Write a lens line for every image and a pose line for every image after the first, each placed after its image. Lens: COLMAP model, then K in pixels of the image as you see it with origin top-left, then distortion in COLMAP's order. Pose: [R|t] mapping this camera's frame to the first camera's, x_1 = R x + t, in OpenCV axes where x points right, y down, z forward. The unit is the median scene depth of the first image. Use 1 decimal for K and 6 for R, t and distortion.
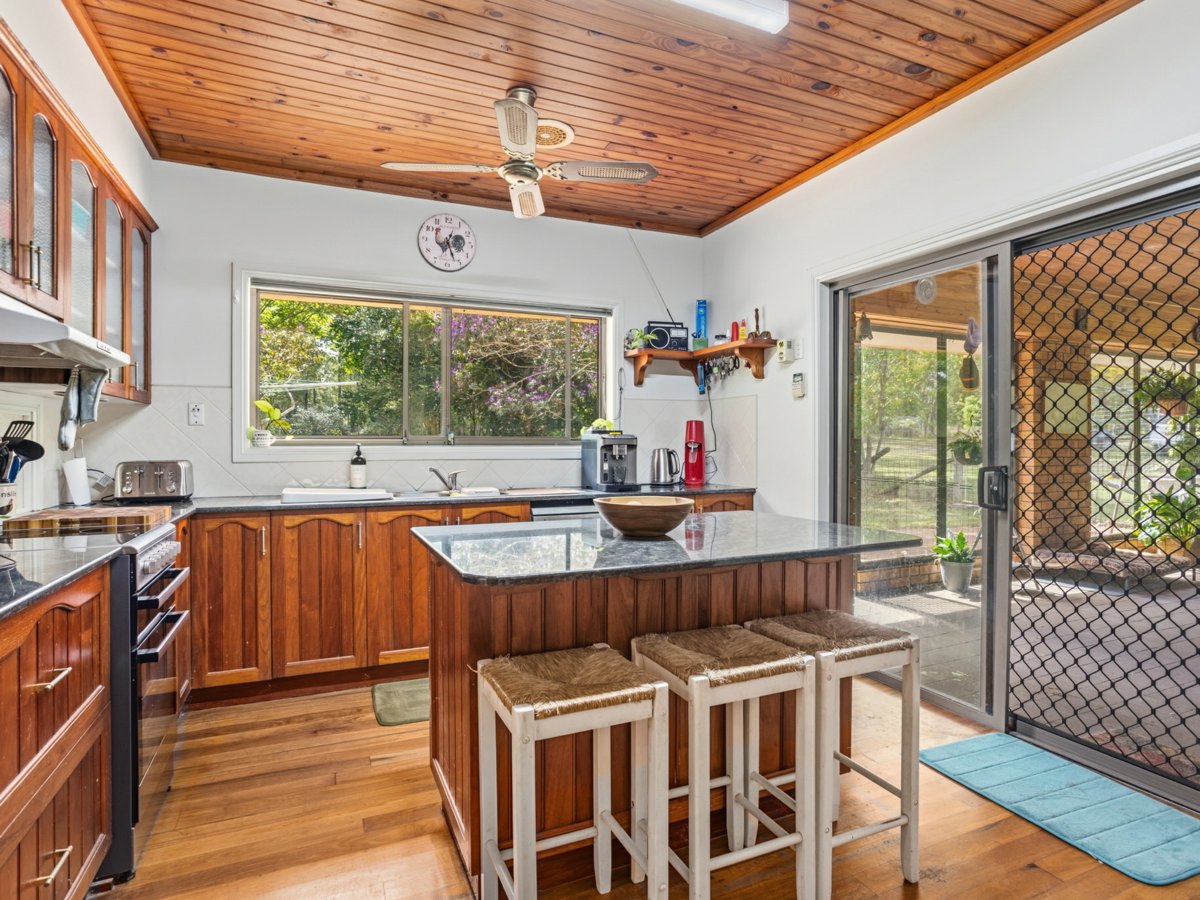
lens RADIAL K [[650.0, 0, 600.6], [0, 650.0, 447.8], [0, 0, 1]] dist [-0.033709, 0.021296]
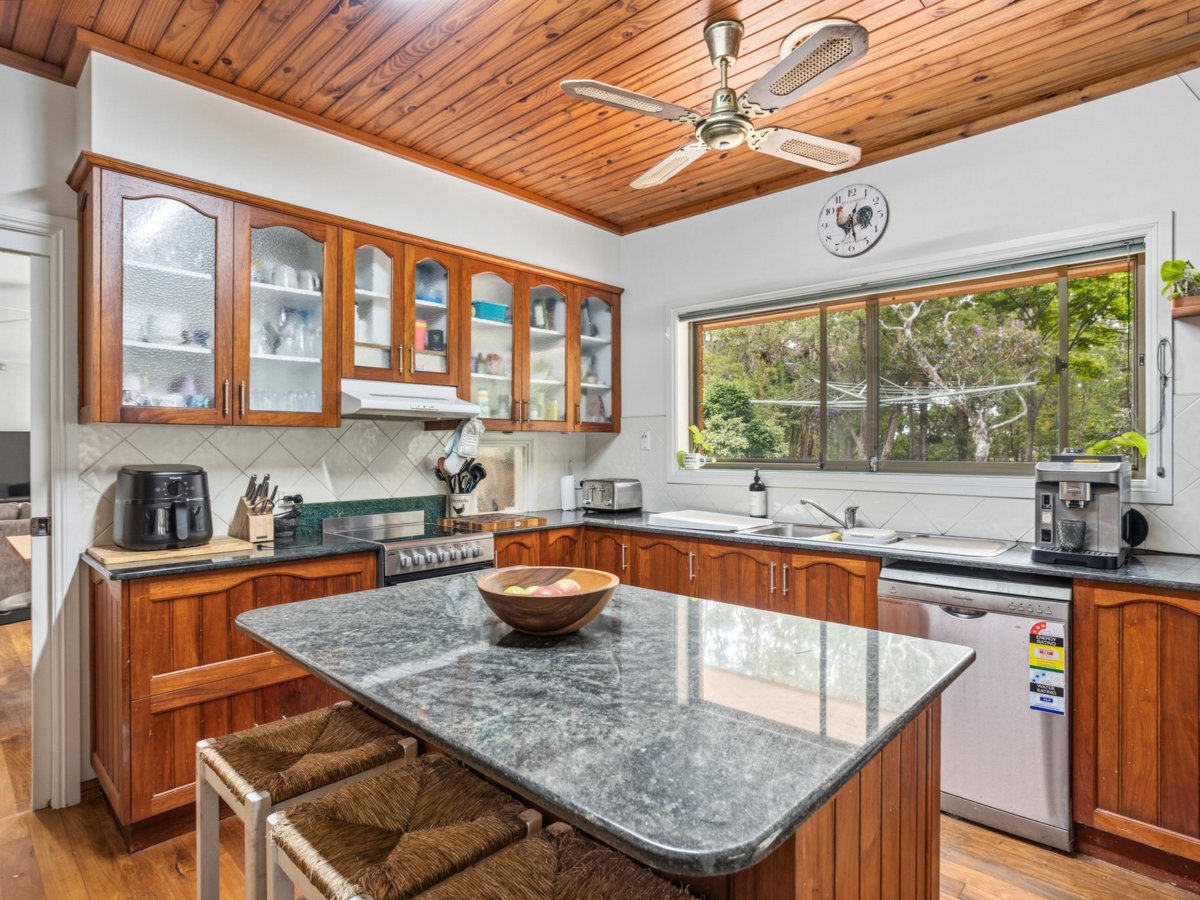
lens RADIAL K [[650.0, 0, 602.2], [0, 650.0, 450.2], [0, 0, 1]] dist [-0.033709, 0.021296]
pose [[0.399545, 0.003217, -0.916708, 0.379977], [-0.004435, 0.999989, 0.001576, -0.031841], [0.916703, 0.003436, 0.399555, 0.399081]]
